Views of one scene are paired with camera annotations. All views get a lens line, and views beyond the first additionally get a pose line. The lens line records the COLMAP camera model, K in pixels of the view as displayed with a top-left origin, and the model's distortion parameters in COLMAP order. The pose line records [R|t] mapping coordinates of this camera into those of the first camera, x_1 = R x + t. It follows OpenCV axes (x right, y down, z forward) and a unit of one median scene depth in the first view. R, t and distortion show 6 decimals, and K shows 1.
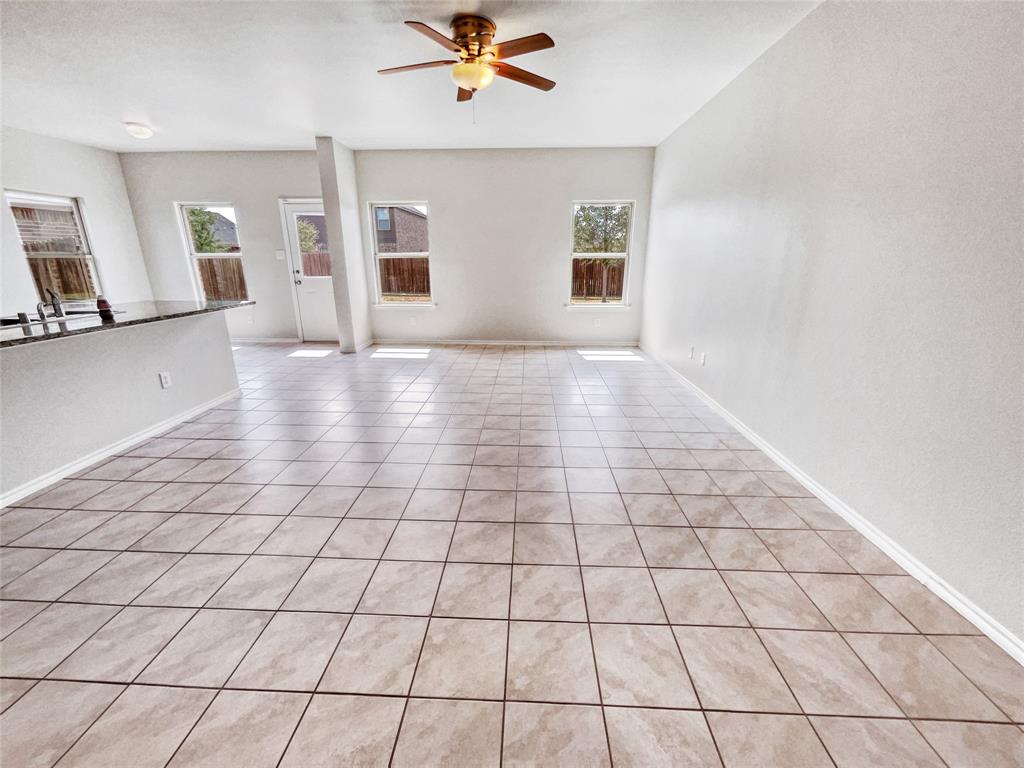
lens RADIAL K [[421.5, 0, 514.7], [0, 421.5, 380.4], [0, 0, 1]] dist [0.001062, 0.000228]
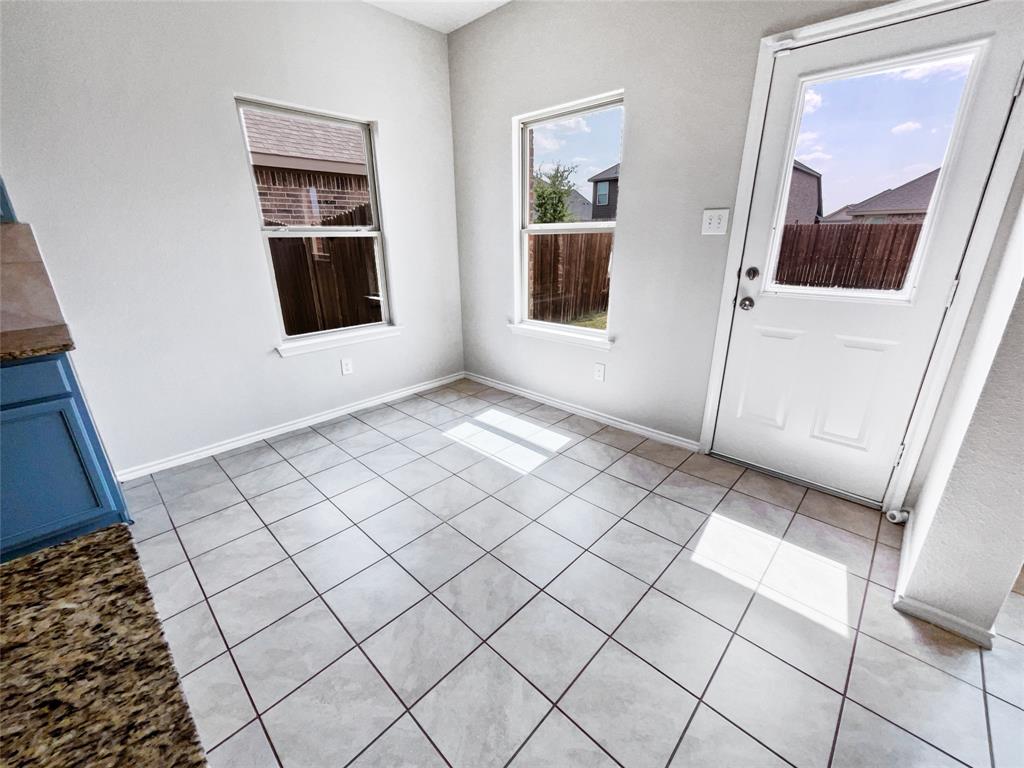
lens RADIAL K [[421.5, 0, 514.7], [0, 421.5, 380.4], [0, 0, 1]] dist [0.001062, 0.000228]
pose [[0.757891, 0.208506, -0.618164, -0.419599], [-0.175689, 0.977776, 0.114401, -0.172437], [0.628279, 0.021902, 0.777680, 0.598550]]
